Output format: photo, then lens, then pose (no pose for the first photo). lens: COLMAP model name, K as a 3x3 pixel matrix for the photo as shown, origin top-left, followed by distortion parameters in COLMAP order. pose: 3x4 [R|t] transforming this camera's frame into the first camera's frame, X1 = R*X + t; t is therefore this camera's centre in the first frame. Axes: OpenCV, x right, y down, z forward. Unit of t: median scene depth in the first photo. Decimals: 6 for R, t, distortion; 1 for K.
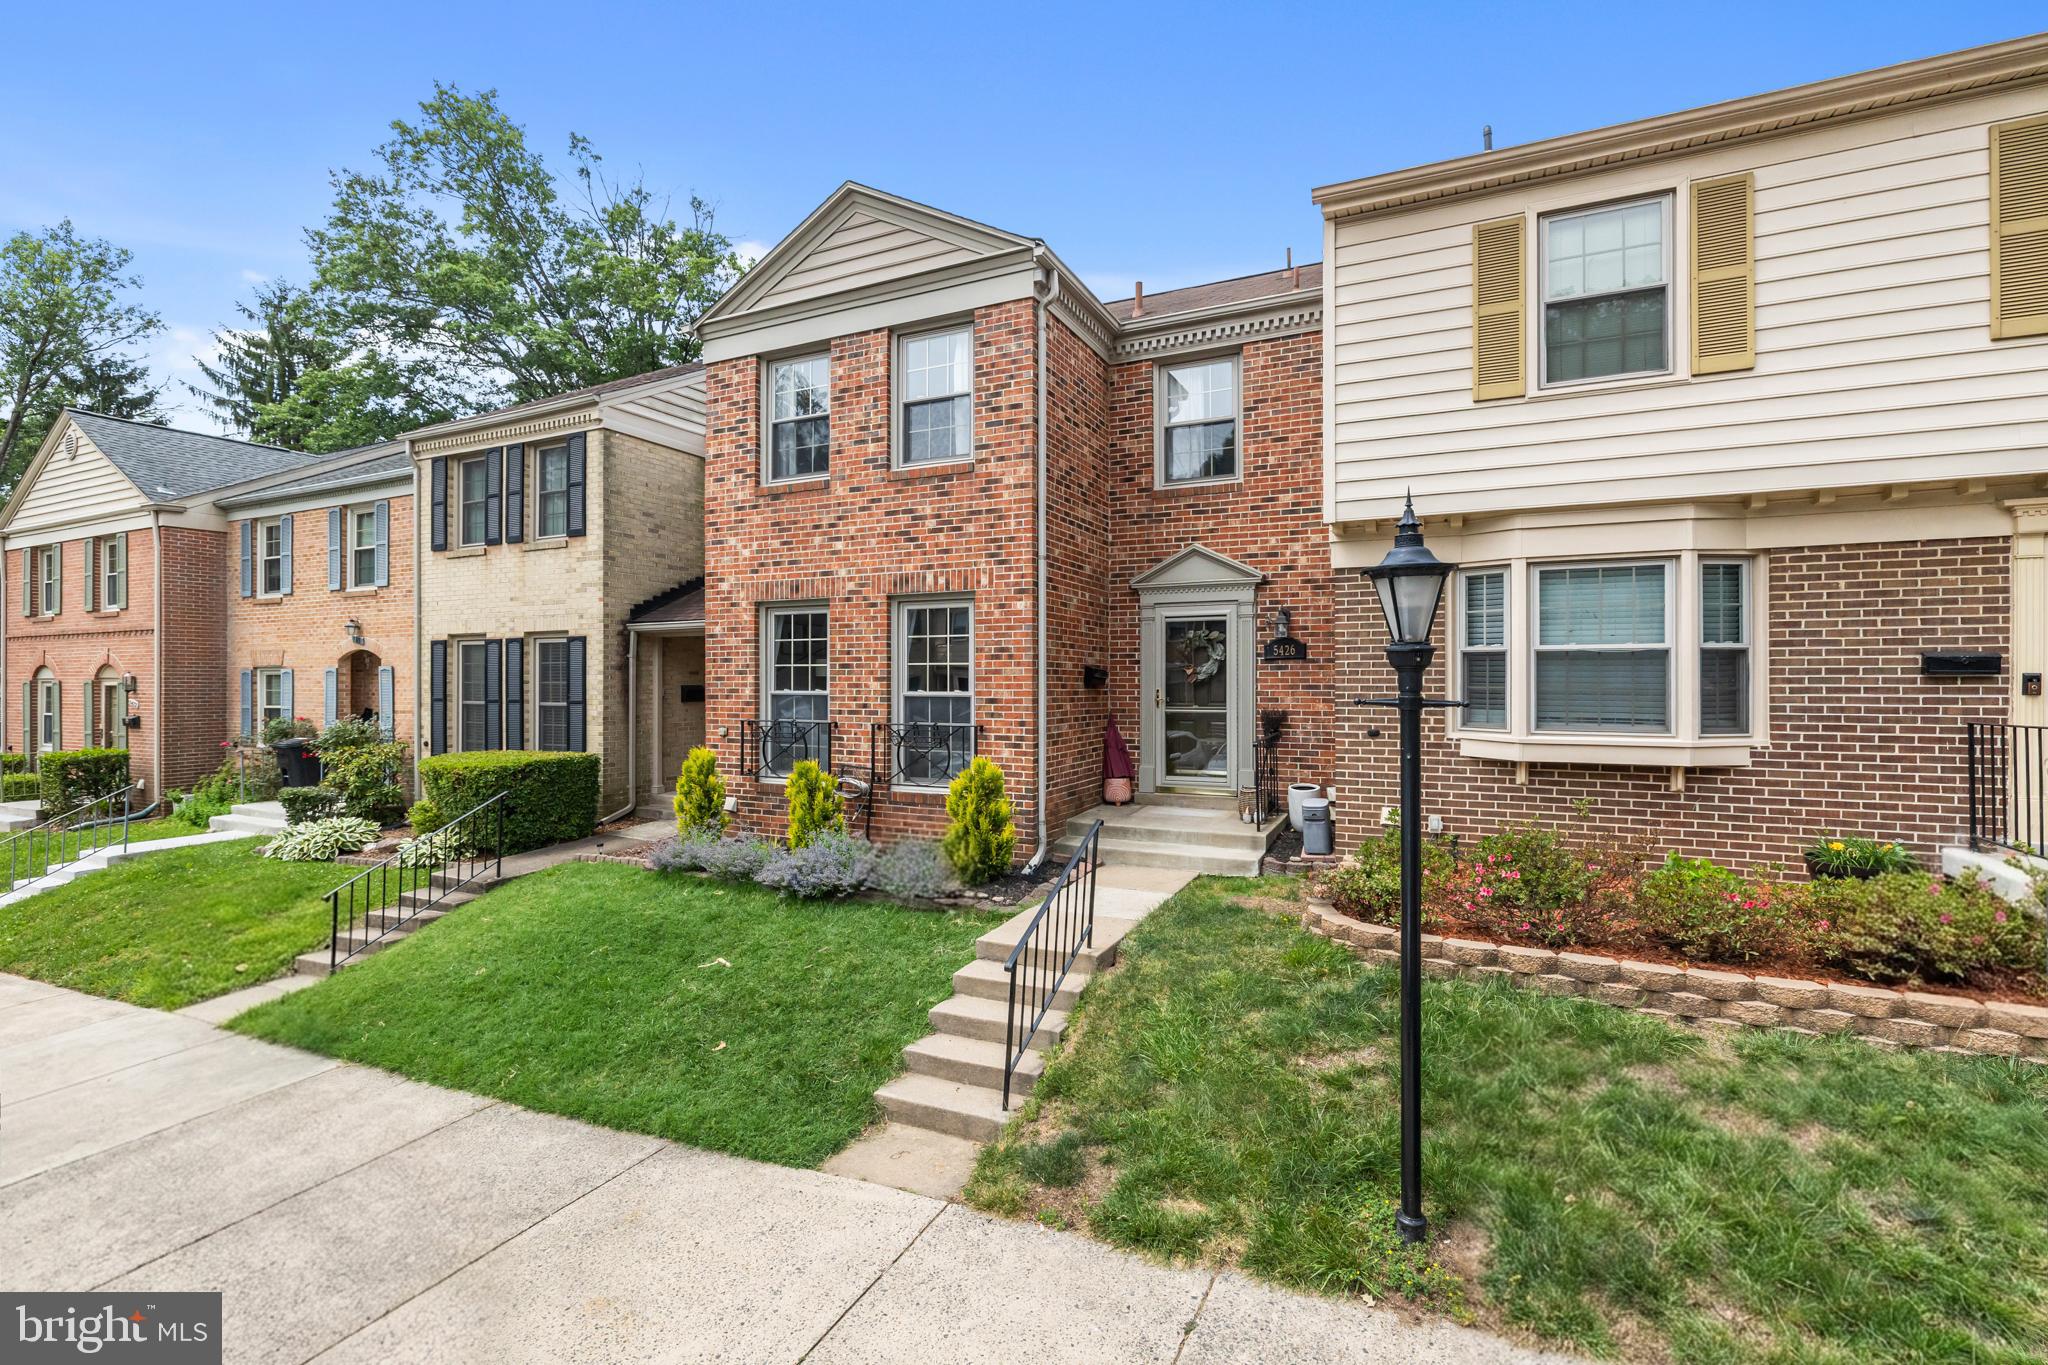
lens RADIAL K [[921.7, 0, 1022.7], [0, 921.7, 675.7], [0, 0, 1]] dist [-0.005212, -0.000243]
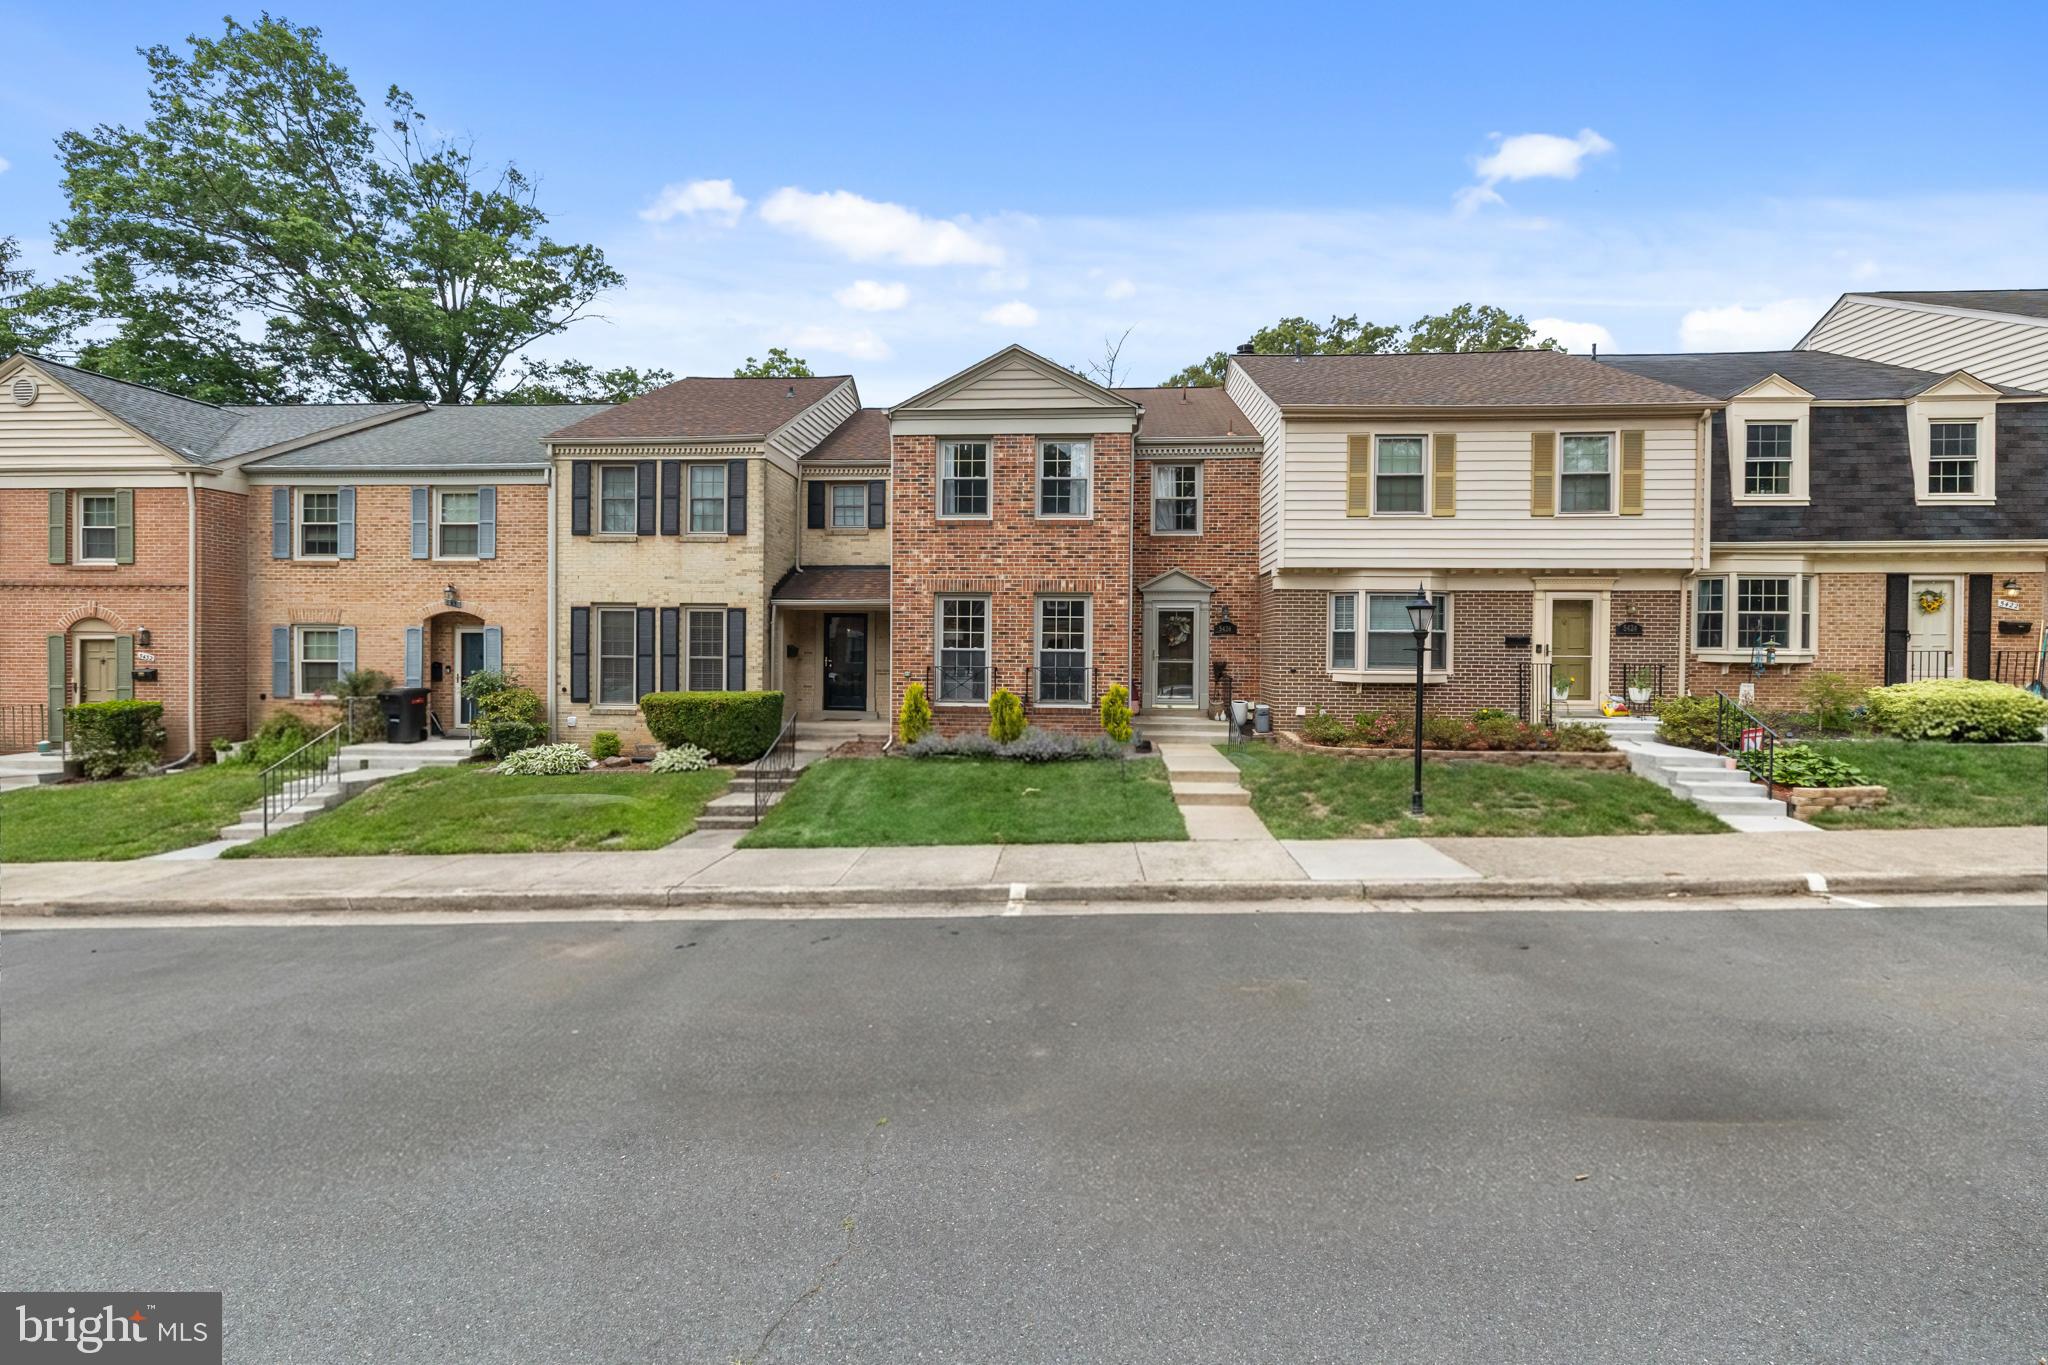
lens RADIAL K [[881.7, 0, 1024.1], [0, 881.7, 655.0], [0, 0, 1]] dist [0.002183, 0.000308]
pose [[0.928357, 0.007624, 0.371611, -0.735380], [-0.011648, 0.999895, 0.008584, 0.014214], [-0.371507, -0.012297, 0.928349, -0.484787]]
